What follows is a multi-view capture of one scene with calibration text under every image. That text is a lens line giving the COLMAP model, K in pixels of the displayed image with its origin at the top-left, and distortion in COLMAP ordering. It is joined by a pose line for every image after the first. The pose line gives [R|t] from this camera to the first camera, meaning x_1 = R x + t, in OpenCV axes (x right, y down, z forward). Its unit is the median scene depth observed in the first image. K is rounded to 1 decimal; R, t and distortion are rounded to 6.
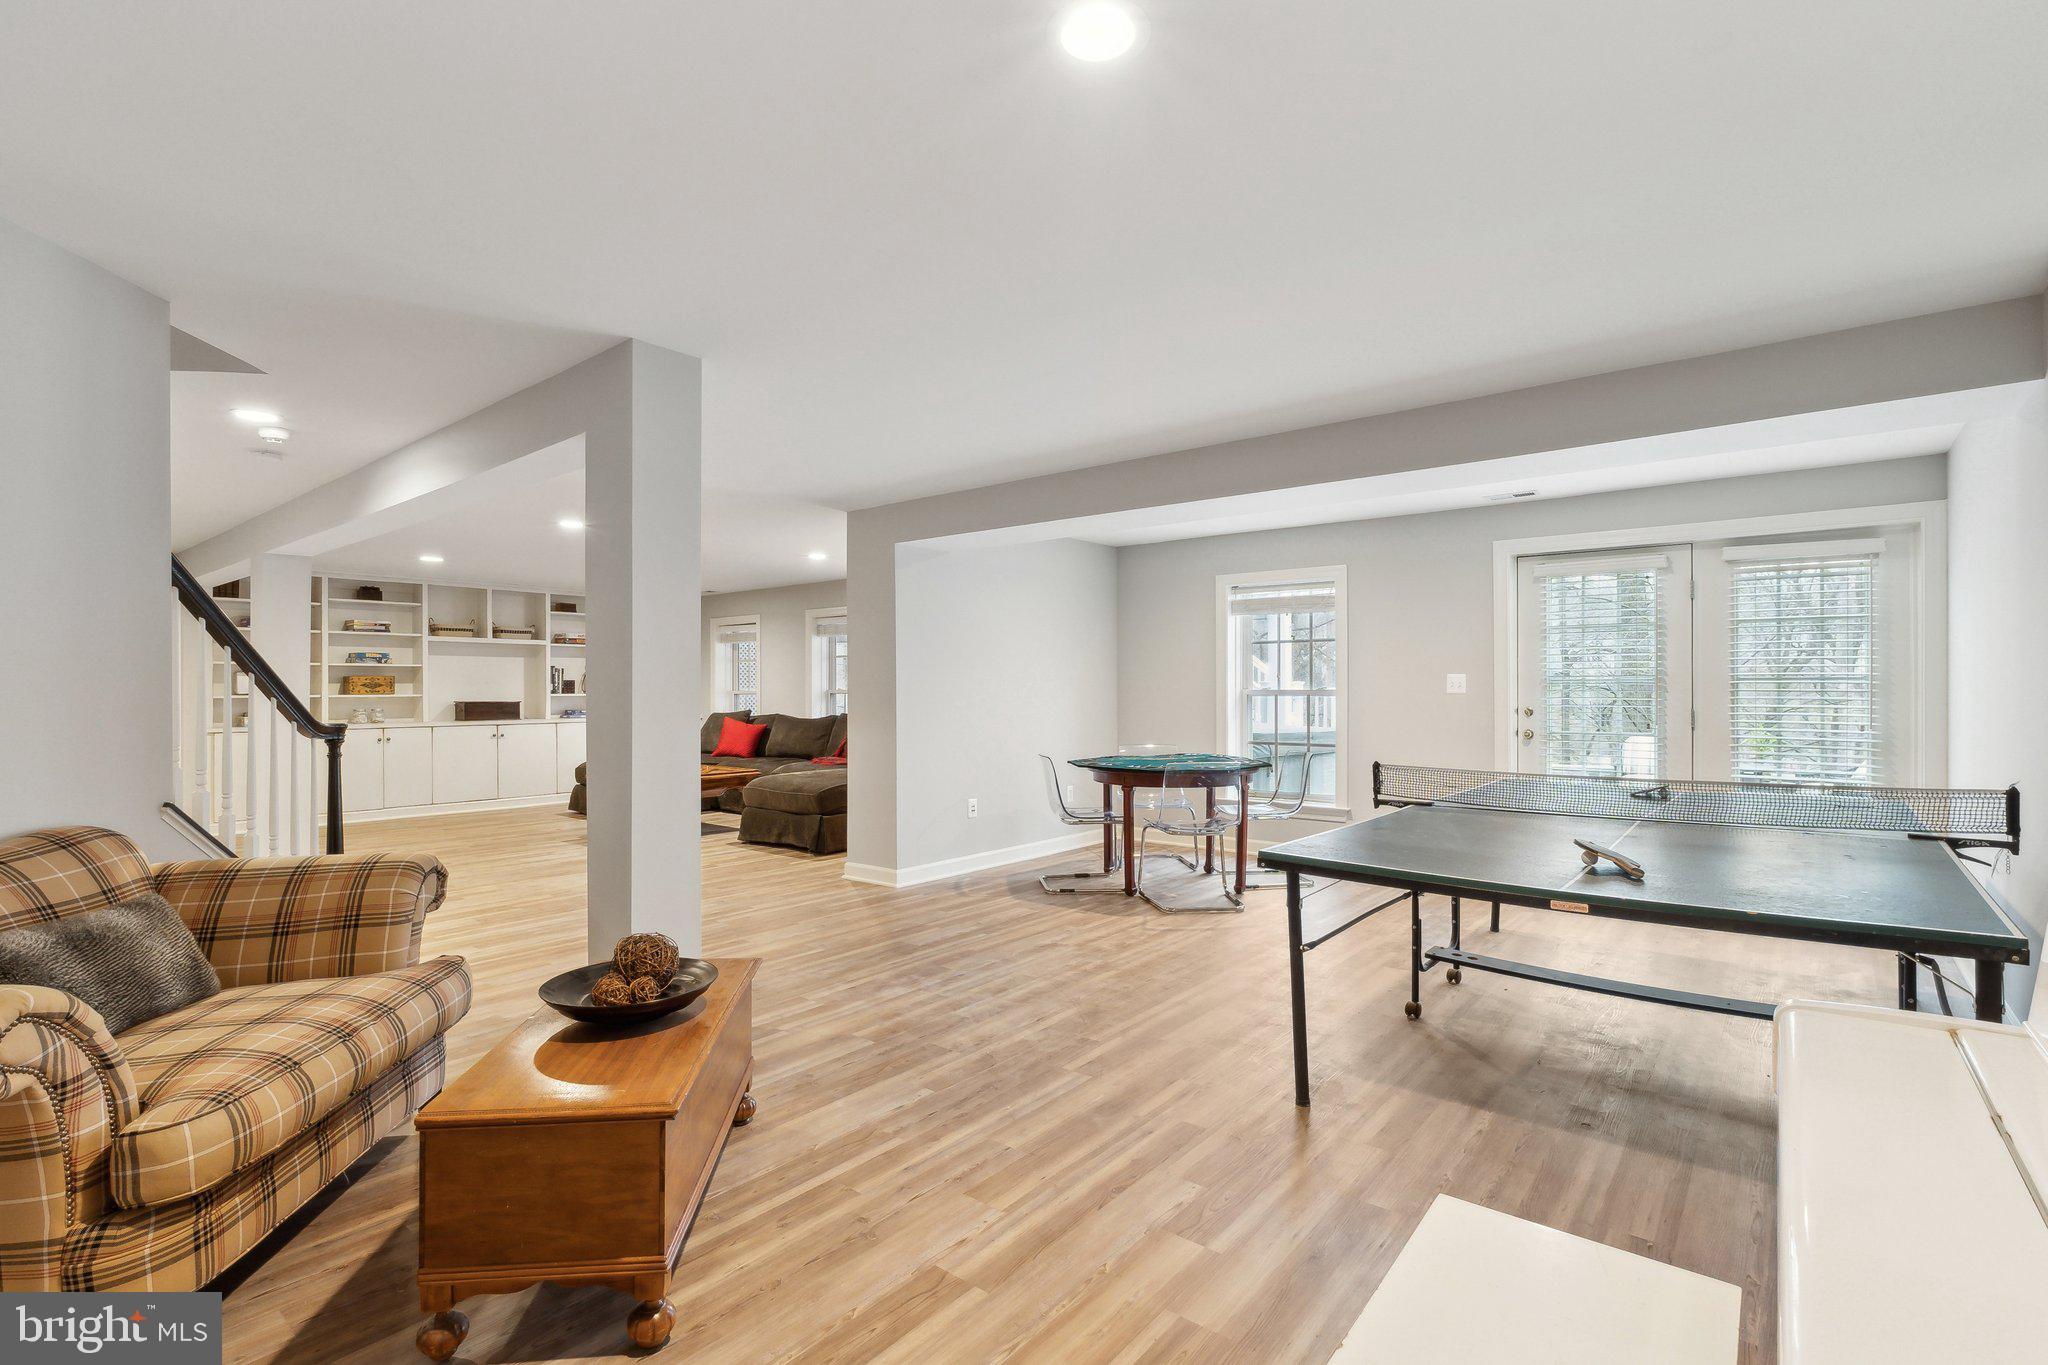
lens RADIAL K [[976.1, 0, 1029.0], [0, 976.1, 686.4], [0, 0, 1]] dist [-0.011418, -0.000568]
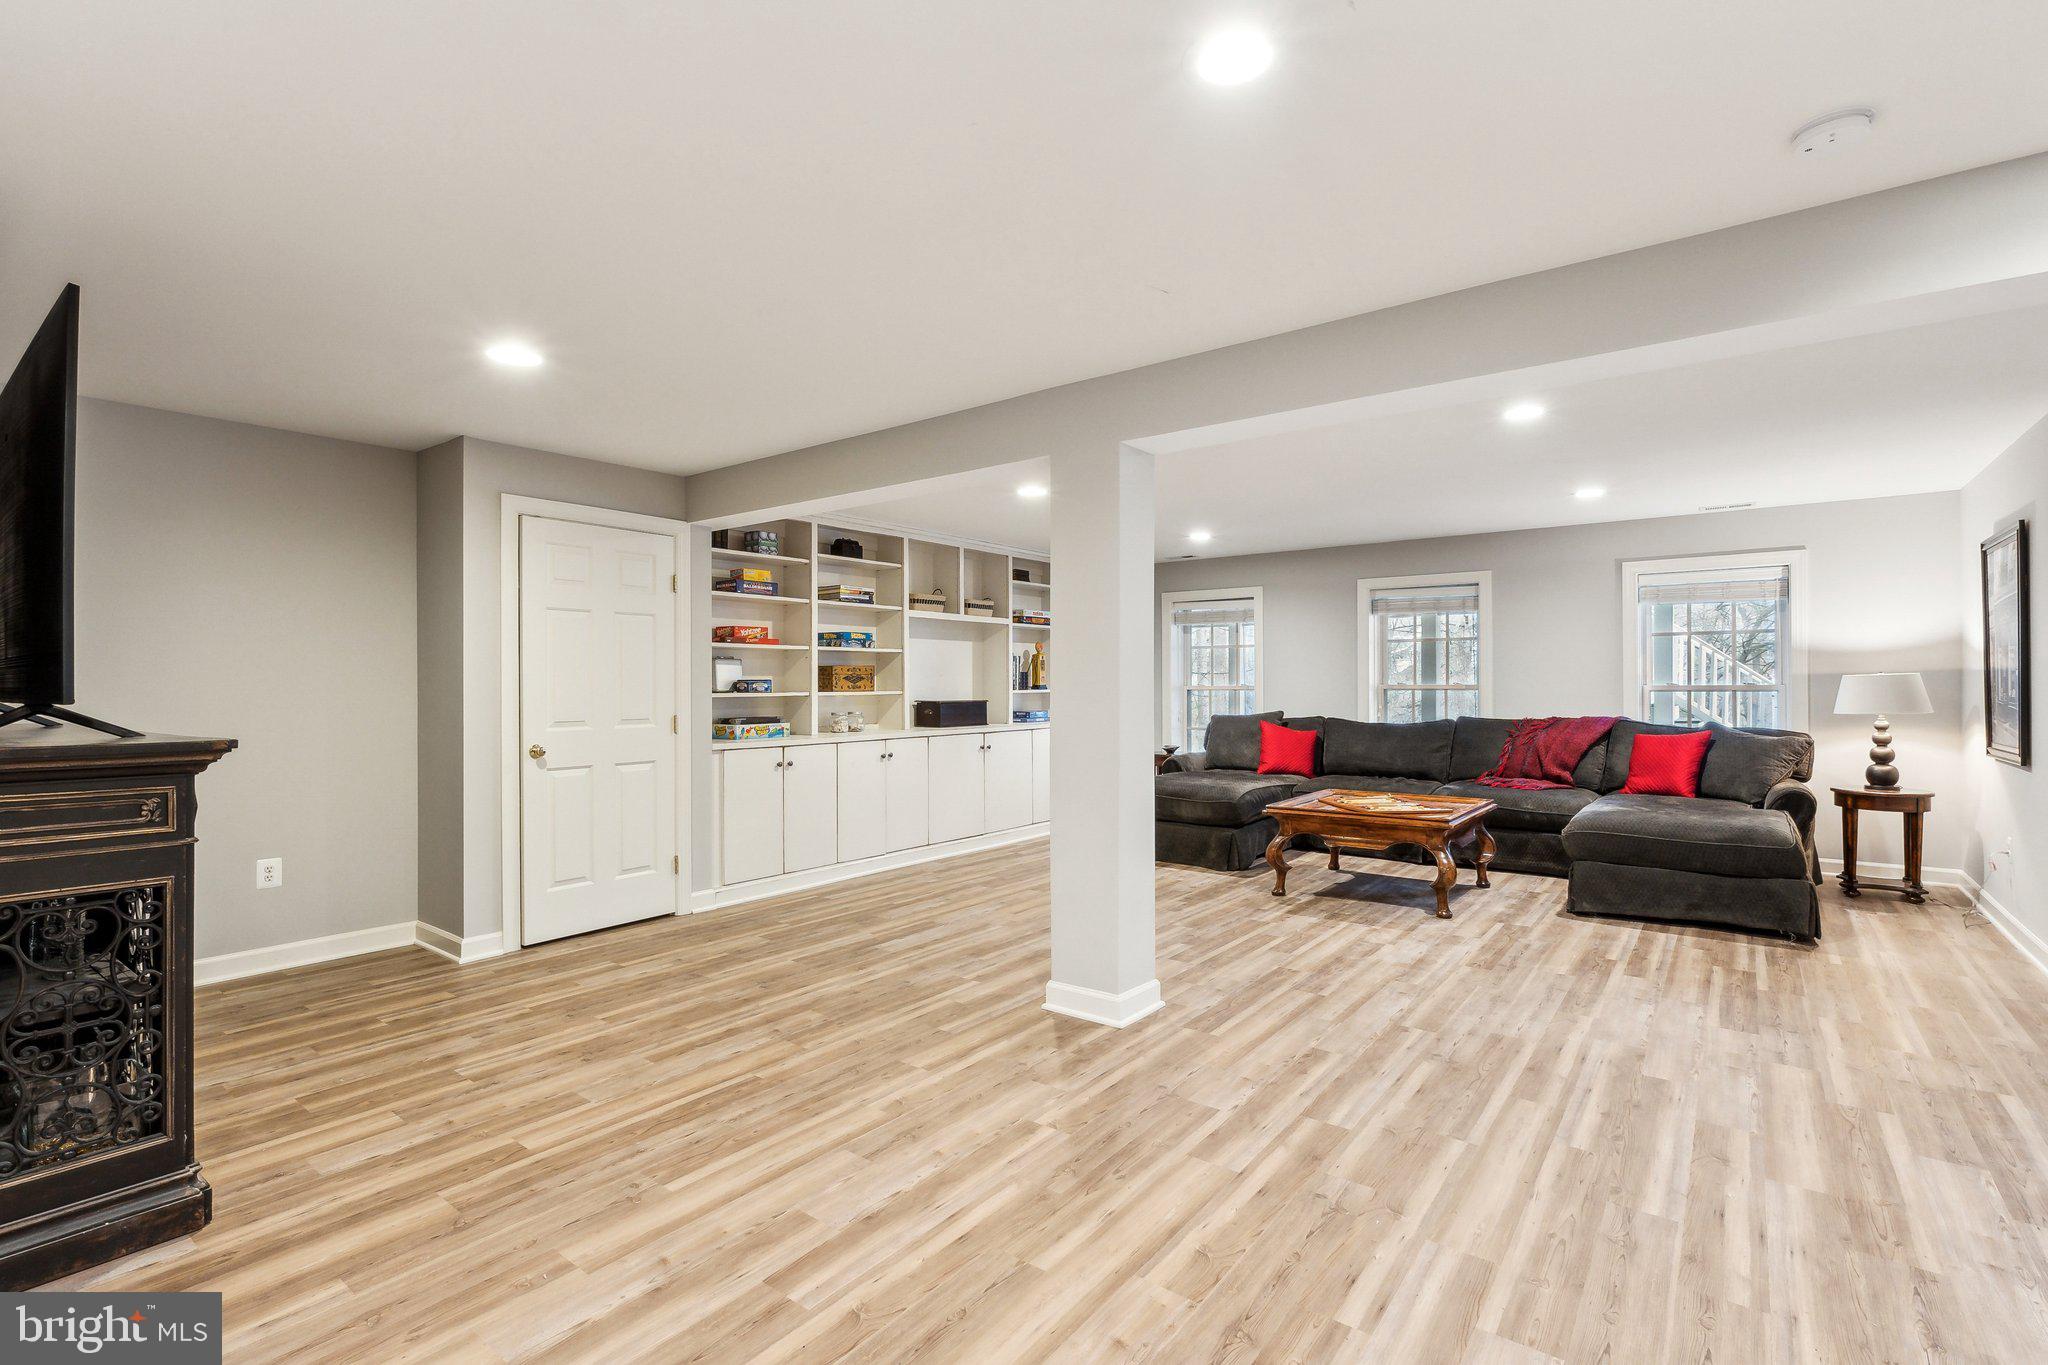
lens RADIAL K [[976.1, 0, 1018.8], [0, 976.1, 679.9], [0, 0, 1]] dist [-0.011418, -0.000568]
pose [[0.998076, -0.000117, 0.062004, -0.553131], [0.000171, 1.000000, -0.000853, 0.000263], [-0.062004, 0.000862, 0.998076, 0.264737]]
